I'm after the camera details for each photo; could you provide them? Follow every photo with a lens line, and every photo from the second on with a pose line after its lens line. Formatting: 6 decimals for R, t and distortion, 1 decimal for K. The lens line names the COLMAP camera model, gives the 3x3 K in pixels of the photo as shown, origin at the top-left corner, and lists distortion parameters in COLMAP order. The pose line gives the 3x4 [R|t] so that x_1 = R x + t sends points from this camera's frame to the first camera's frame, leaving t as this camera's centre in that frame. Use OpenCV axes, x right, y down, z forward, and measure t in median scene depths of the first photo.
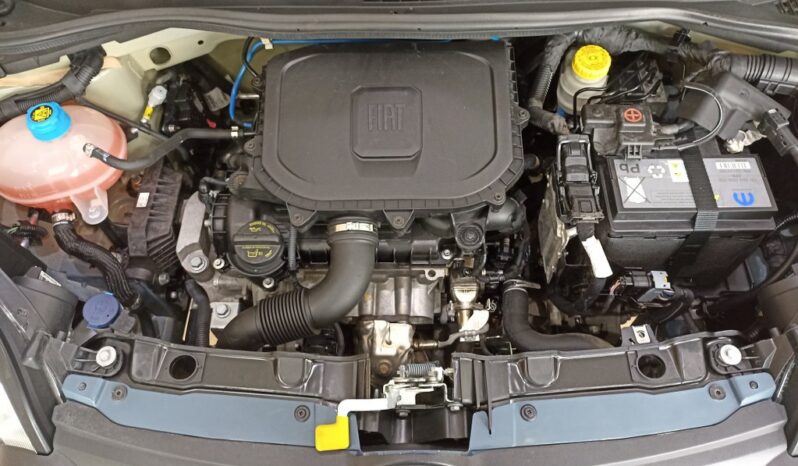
lens RADIAL K [[590.8, 0, 399.0], [0, 590.8, 233.0], [0, 0, 1]] dist [0.047608, -0.066093]
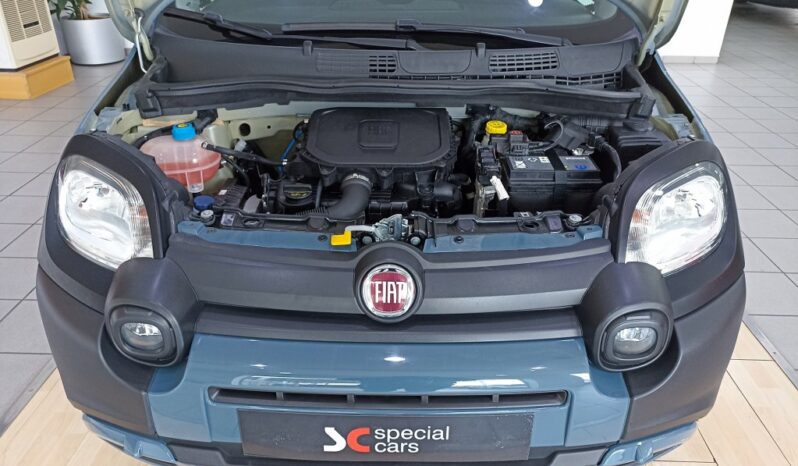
lens RADIAL K [[590.8, 0, 399.0], [0, 590.8, 233.0], [0, 0, 1]] dist [0.047608, -0.066093]
pose [[0.999311, 0.031203, 0.020074, 0.013258], [-0.016759, 0.862311, -0.506101, 0.986589], [-0.033102, 0.505416, 0.862240, -0.385578]]
